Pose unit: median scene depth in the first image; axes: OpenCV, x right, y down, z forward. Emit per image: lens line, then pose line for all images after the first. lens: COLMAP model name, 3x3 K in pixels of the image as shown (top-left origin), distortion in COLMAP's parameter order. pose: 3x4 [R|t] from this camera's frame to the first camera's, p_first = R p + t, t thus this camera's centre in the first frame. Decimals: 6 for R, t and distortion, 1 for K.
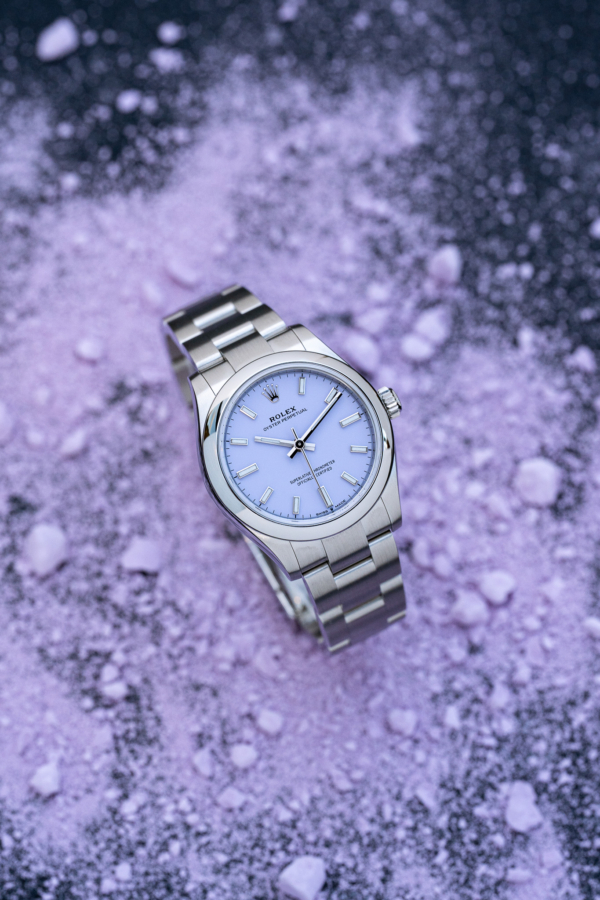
lens RADIAL K [[2737.1, 0, 300.0], [0, 2737.1, 450.0], [0, 0, 1]] dist [0.114615, 0.236702]
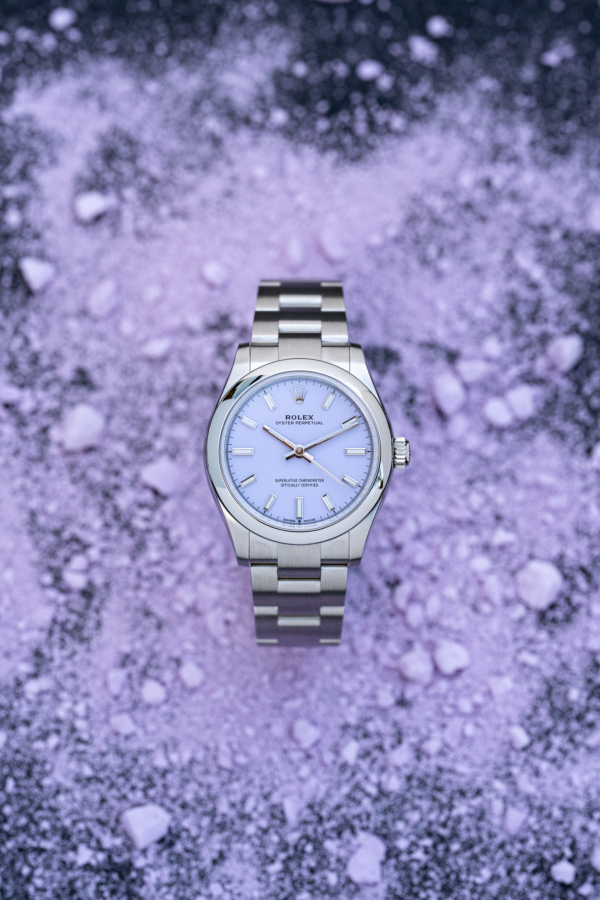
lens RADIAL K [[2737.1, 0, 300.0], [0, 2737.1, 450.0], [0, 0, 1]] dist [0.114615, 0.236702]
pose [[0.889015, 0.446218, -0.102672, 0.091461], [-0.442273, 0.894892, 0.059699, -0.055370], [0.118519, -0.007665, 0.992922, -0.021551]]
